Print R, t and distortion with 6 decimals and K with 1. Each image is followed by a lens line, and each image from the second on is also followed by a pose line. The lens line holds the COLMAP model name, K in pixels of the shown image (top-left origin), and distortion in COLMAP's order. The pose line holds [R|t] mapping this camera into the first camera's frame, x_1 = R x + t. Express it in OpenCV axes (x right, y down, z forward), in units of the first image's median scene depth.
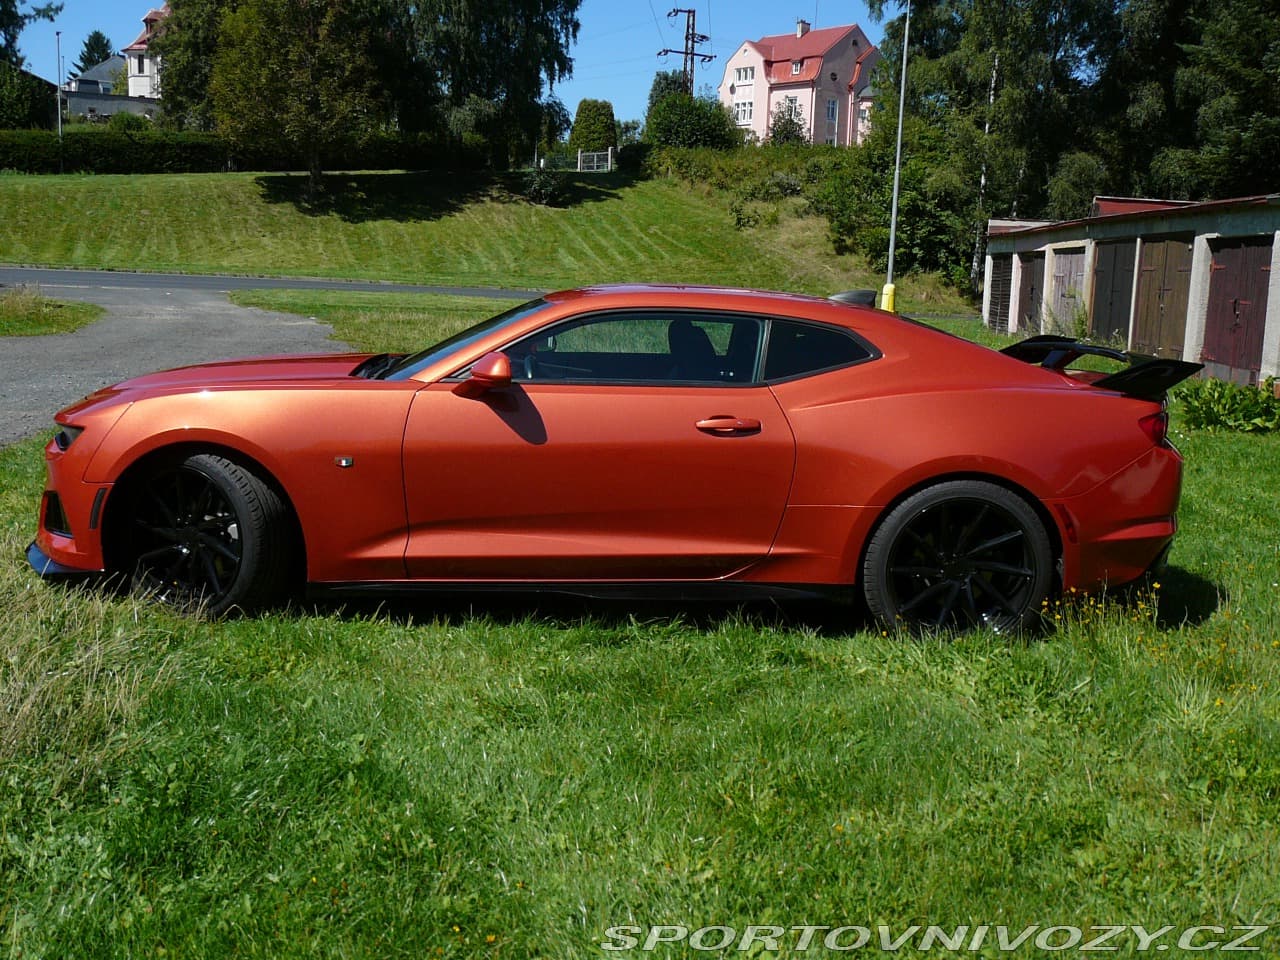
lens RADIAL K [[1450.9, 0, 640.0], [0, 1450.9, 480.0], [0, 0, 1]] dist [0.009877, 0.031406]
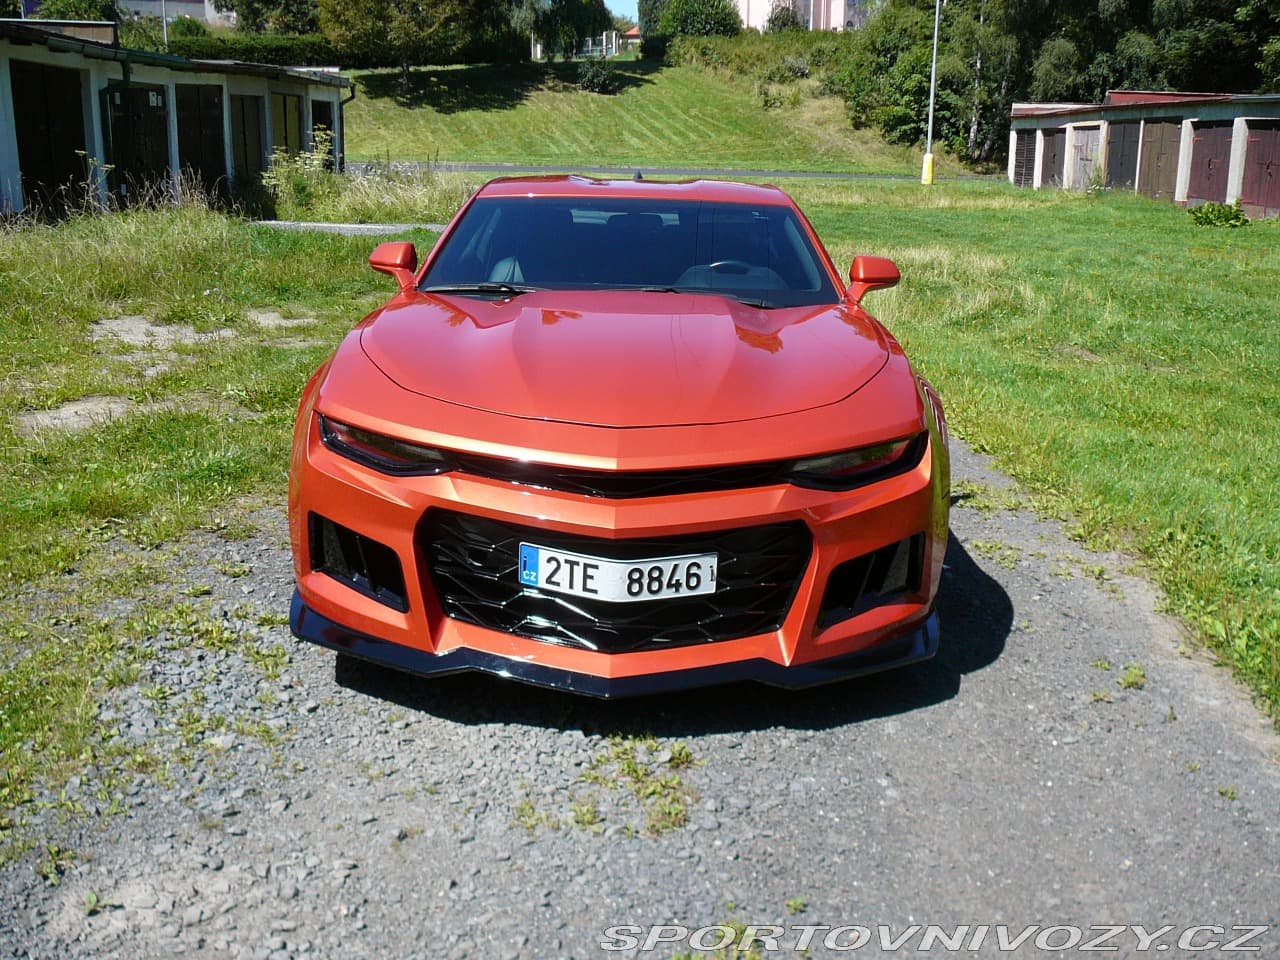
lens RADIAL K [[1400.1, 0, 640.0], [0, 1400.1, 480.0], [0, 0, 1]] dist [0.011888, 0.017556]
pose [[0.998900, -0.036067, 0.029974, -0.090807], [0.033164, 0.995182, 0.092260, 0.021354], [-0.033157, -0.091165, 0.995284, -0.183232]]
